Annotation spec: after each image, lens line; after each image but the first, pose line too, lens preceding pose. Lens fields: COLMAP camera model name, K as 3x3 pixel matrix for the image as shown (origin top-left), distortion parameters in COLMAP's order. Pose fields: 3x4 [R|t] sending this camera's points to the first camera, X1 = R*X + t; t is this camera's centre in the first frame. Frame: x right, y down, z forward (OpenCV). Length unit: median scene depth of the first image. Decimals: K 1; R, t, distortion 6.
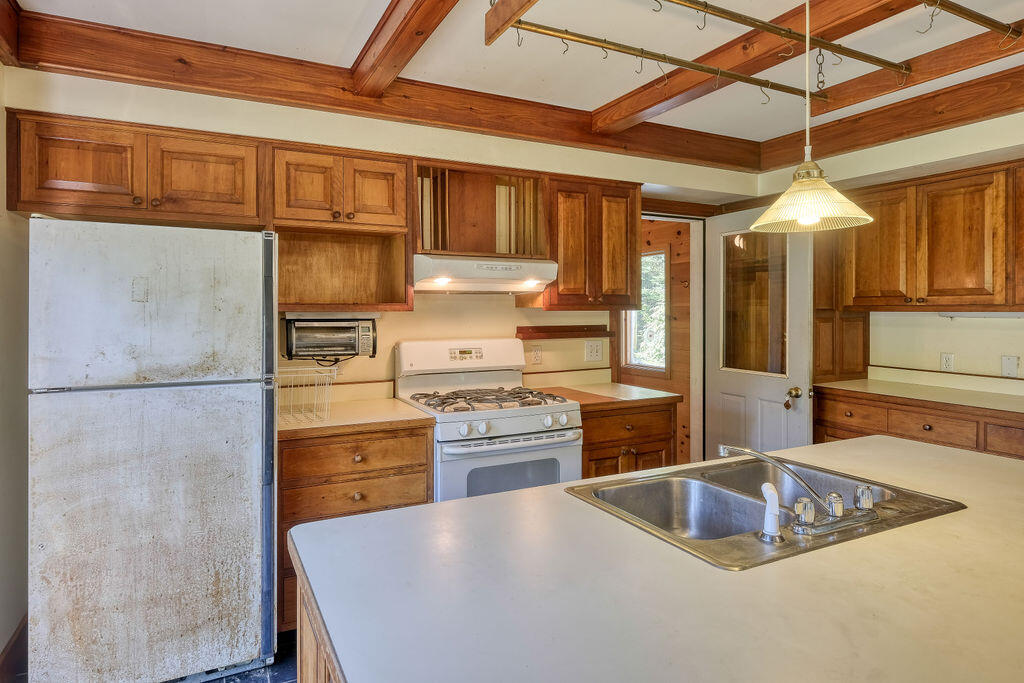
lens RADIAL K [[571.5, 0, 480.1], [0, 571.5, 312.5], [0, 0, 1]] dist [-0.003267, -0.002238]
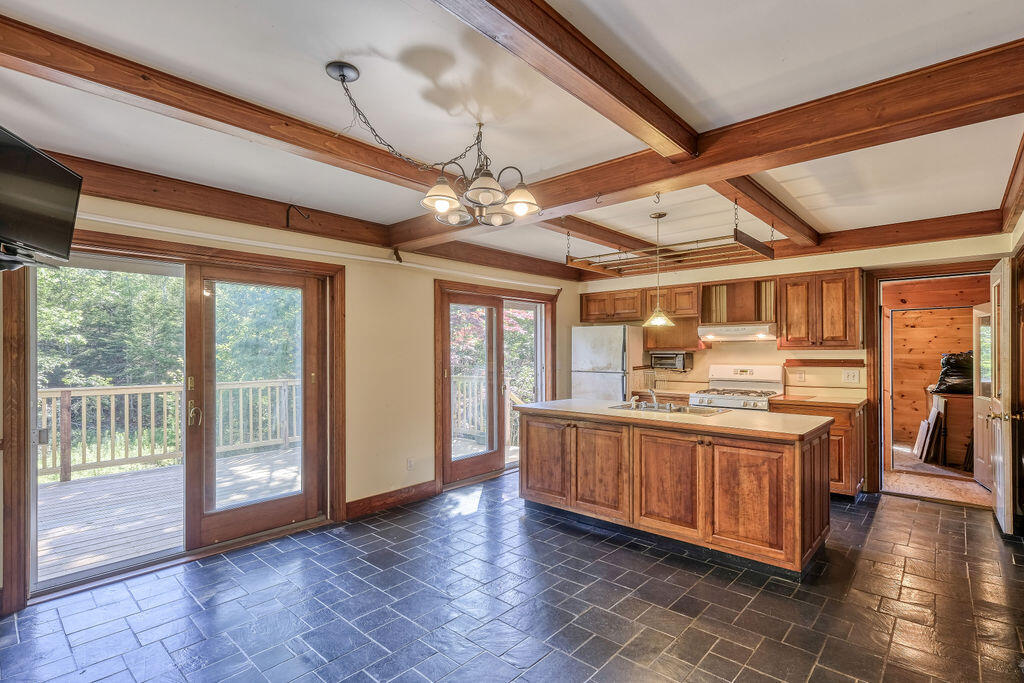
lens RADIAL K [[495.6, 0, 511.0], [0, 495.6, 349.8], [0, 0, 1]] dist [0.005746, 0.000898]
pose [[0.389652, -0.002719, -0.920958, 1.449145], [-0.001086, 0.999994, -0.003412, 0.002798], [0.920962, 0.002330, 0.389646, -0.474631]]
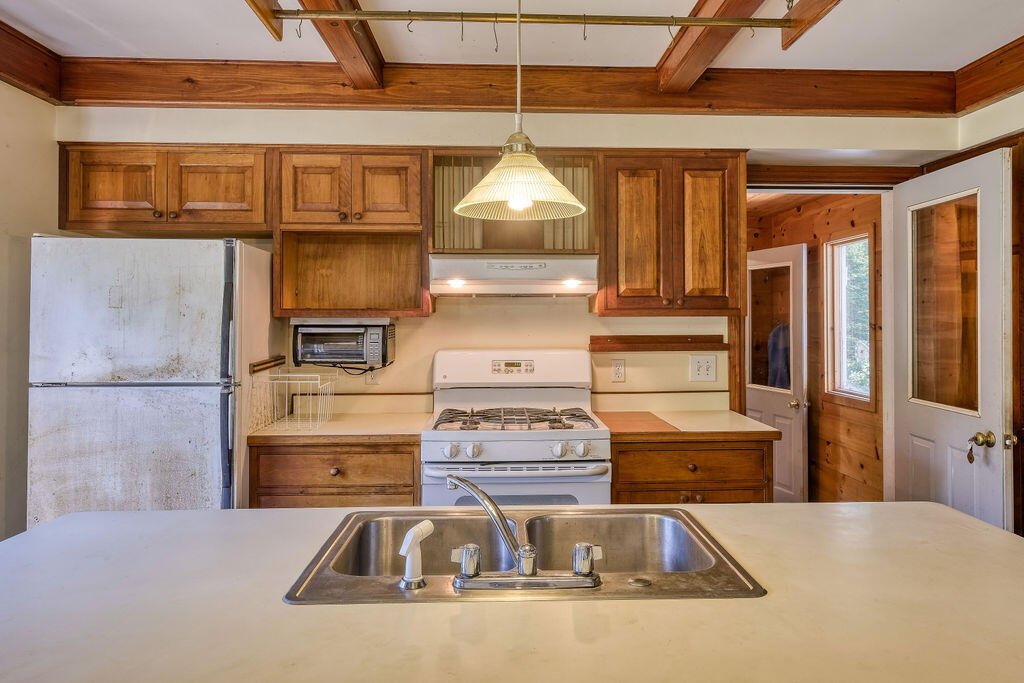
lens RADIAL K [[695.1, 0, 529.2], [0, 695.1, 310.7], [0, 0, 1]] dist [0.004425, 0.000939]
pose [[0.922837, -0.002398, -0.385183, 0.470477], [-0.002113, 0.999934, -0.011287, -0.000191], [0.385185, 0.011230, 0.922771, 0.046395]]
